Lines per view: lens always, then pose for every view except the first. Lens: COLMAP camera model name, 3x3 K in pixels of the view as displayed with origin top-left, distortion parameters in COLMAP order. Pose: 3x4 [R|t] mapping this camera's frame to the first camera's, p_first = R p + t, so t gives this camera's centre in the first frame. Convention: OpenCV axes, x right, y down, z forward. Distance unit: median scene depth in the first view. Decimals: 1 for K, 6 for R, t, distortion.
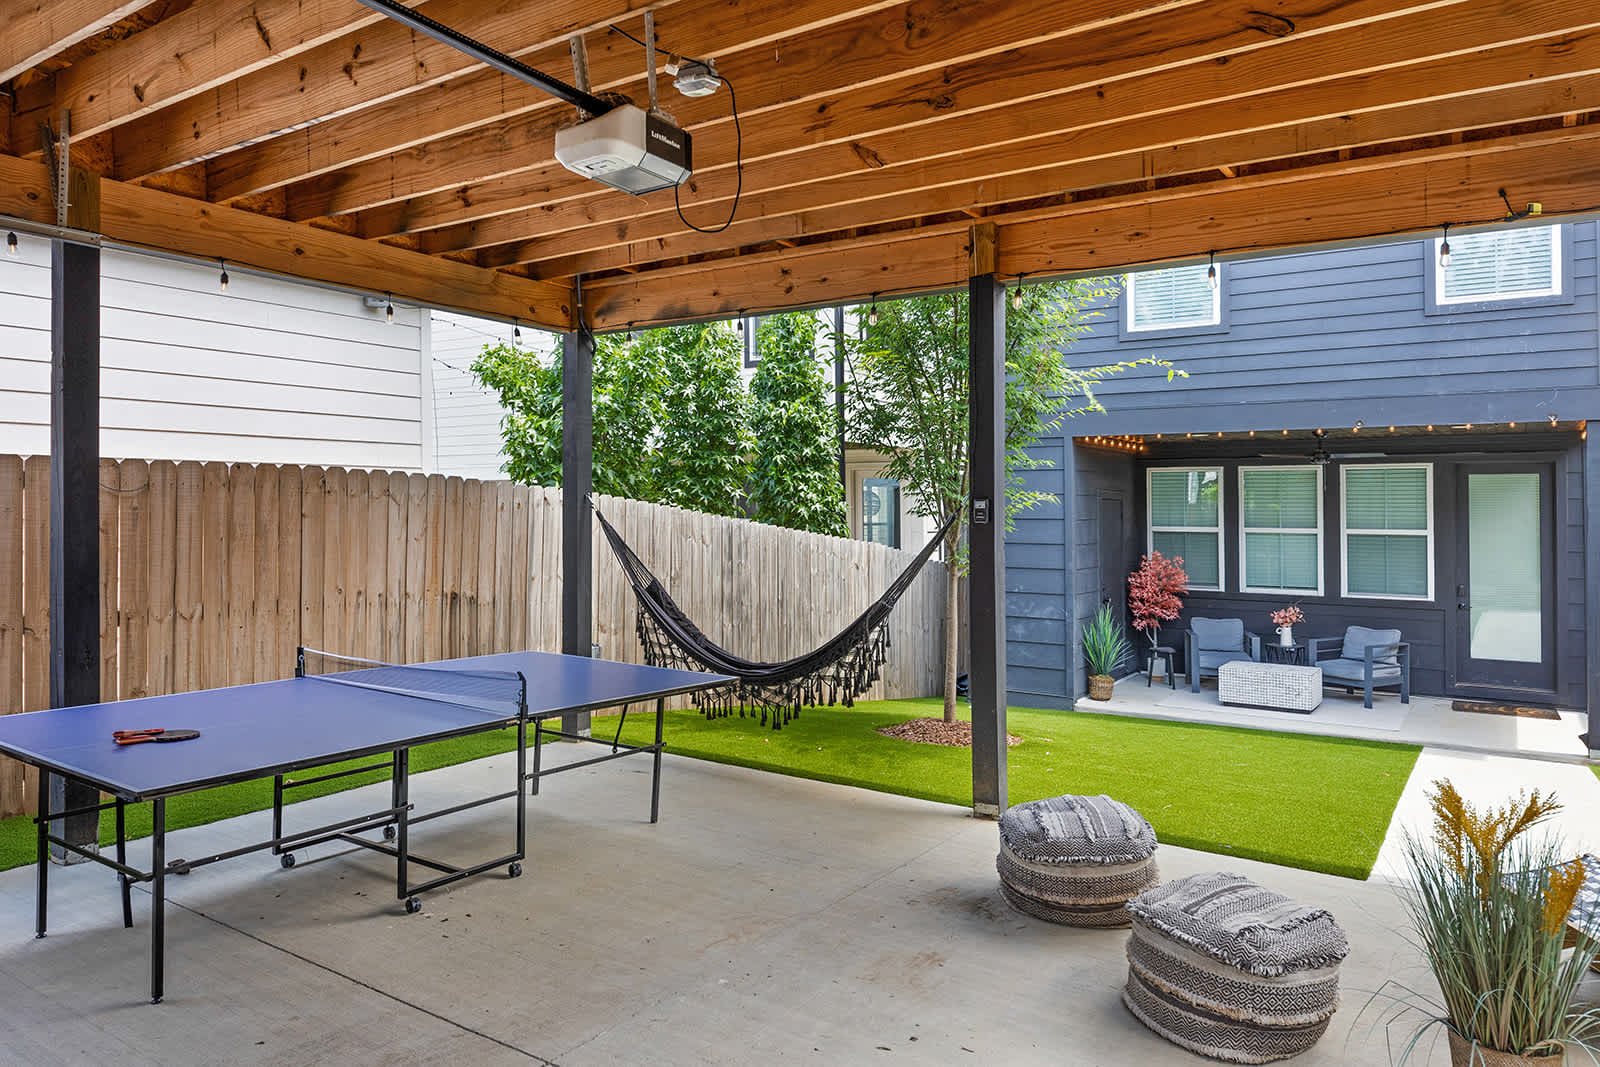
lens RADIAL K [[1080.5, 0, 775.0], [0, 1080.5, 499.0], [0, 0, 1]] dist [0.025494, -0.006570]
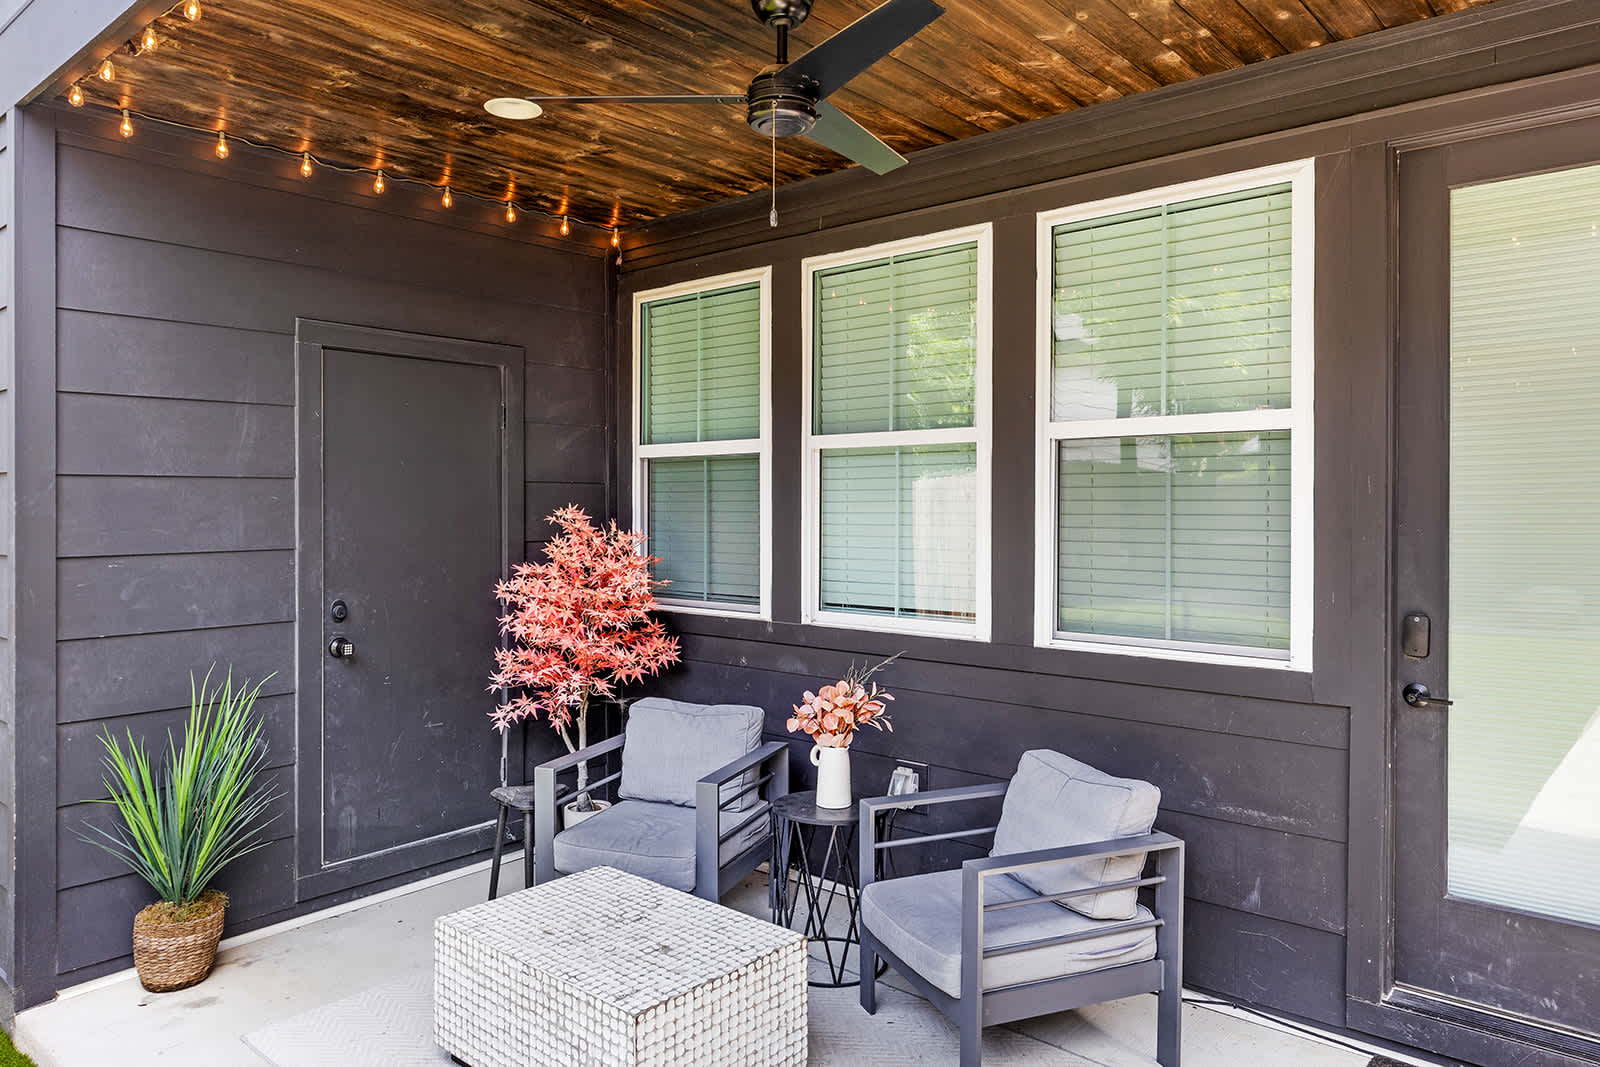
lens RADIAL K [[1080.5, 0, 798.3], [0, 1080.5, 518.6], [0, 0, 1]] dist [0.025494, -0.006570]
pose [[0.994837, -0.006811, -0.101260, 0.738422], [0.009415, 0.999637, 0.025252, 0.070034], [0.101051, -0.026075, 0.994539, 1.051503]]
